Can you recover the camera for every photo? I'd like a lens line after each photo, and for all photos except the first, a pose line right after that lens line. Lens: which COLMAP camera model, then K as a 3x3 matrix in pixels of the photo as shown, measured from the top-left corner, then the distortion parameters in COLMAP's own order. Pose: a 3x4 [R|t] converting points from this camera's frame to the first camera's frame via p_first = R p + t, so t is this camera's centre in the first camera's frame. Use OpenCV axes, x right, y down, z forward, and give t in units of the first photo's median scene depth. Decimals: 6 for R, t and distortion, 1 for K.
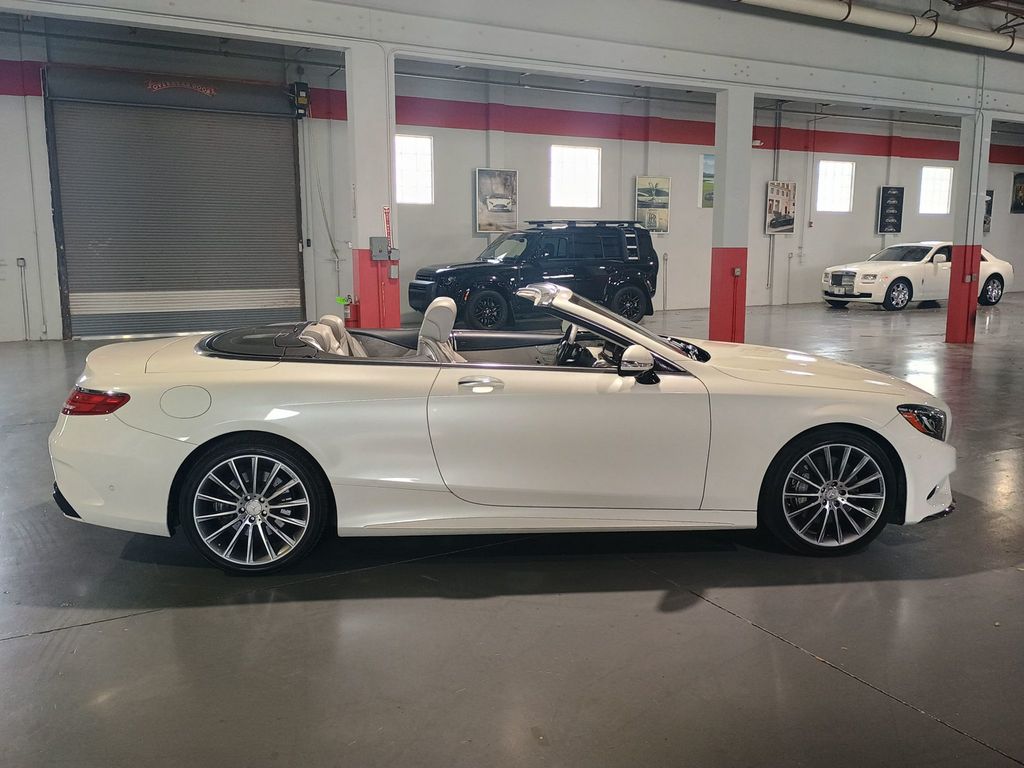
lens RADIAL K [[880.2, 0, 517.6], [0, 880.2, 380.4], [0, 0, 1]] dist [0.045259, -0.012795]
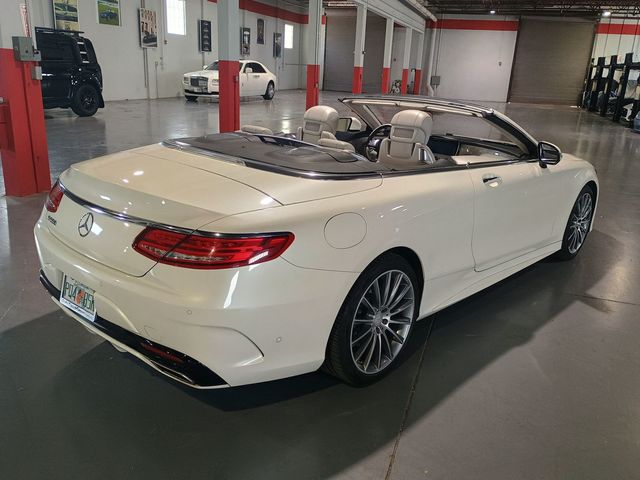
lens RADIAL K [[551.2, 0, 329.0], [0, 551.2, 242.7], [0, 0, 1]] dist [0.057444, -0.065351]
pose [[0.723308, -0.175816, 0.667768, -0.157635], [0.057053, 0.978953, 0.195949, -0.016106], [-0.688165, -0.103633, 0.718115, 0.118417]]
